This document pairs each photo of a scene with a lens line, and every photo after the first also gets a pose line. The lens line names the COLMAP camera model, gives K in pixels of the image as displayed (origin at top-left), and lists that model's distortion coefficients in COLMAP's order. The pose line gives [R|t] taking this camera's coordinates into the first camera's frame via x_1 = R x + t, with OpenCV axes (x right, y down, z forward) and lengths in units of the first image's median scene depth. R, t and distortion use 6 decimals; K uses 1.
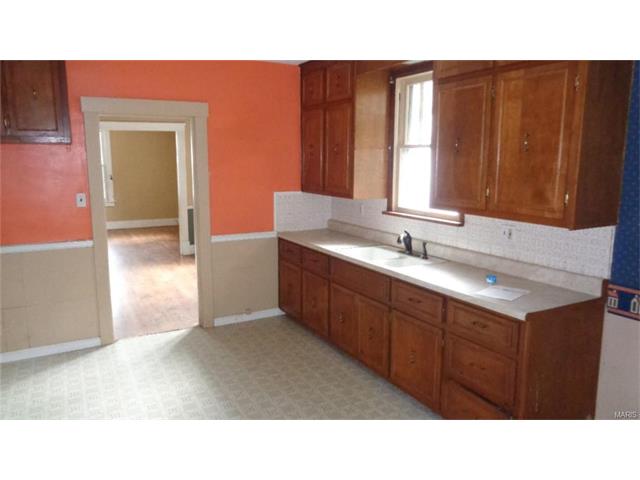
lens RADIAL K [[480.3, 0, 320.0], [0, 480.3, 240.0], [0, 0, 1]] dist [-0.002496, -0.001916]
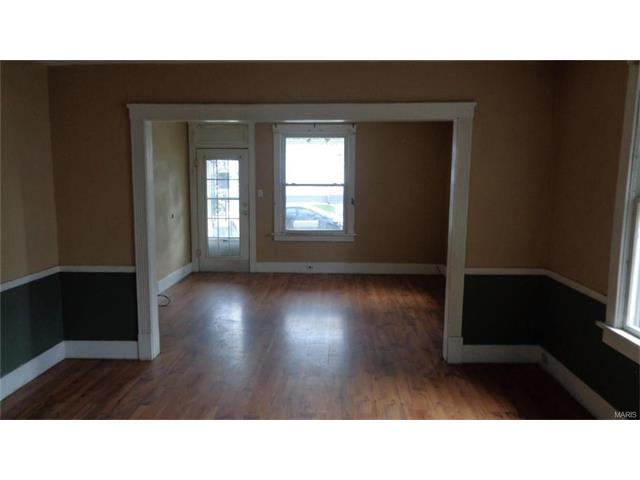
lens RADIAL K [[480.3, 0, 320.0], [0, 480.3, 240.0], [0, 0, 1]] dist [-0.002496, -0.001916]
pose [[0.859663, 0.070089, -0.506030, -0.293250], [-0.087610, 0.996096, -0.010867, -0.152715], [0.503293, 0.053675, 0.862447, 0.931078]]
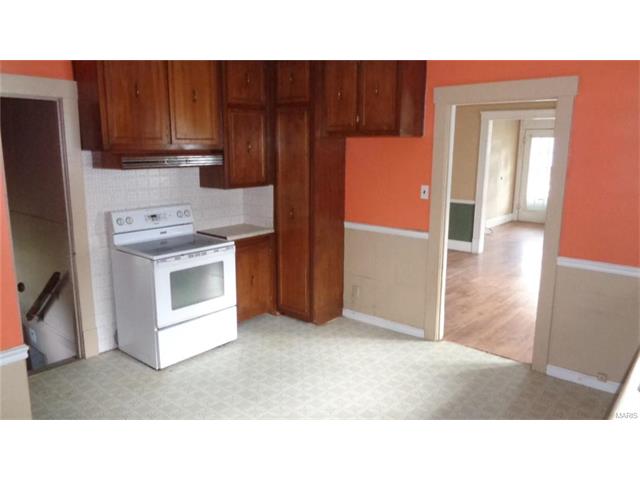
lens RADIAL K [[482.8, 0, 321.0], [0, 482.8, 232.5], [0, 0, 1]] dist [-0.000605, 0.000746]
pose [[0.356882, 0.167831, -0.918949, 0.350810], [-0.160460, 0.980121, 0.116687, -0.078342], [0.920265, 0.105811, 0.376718, 0.401878]]
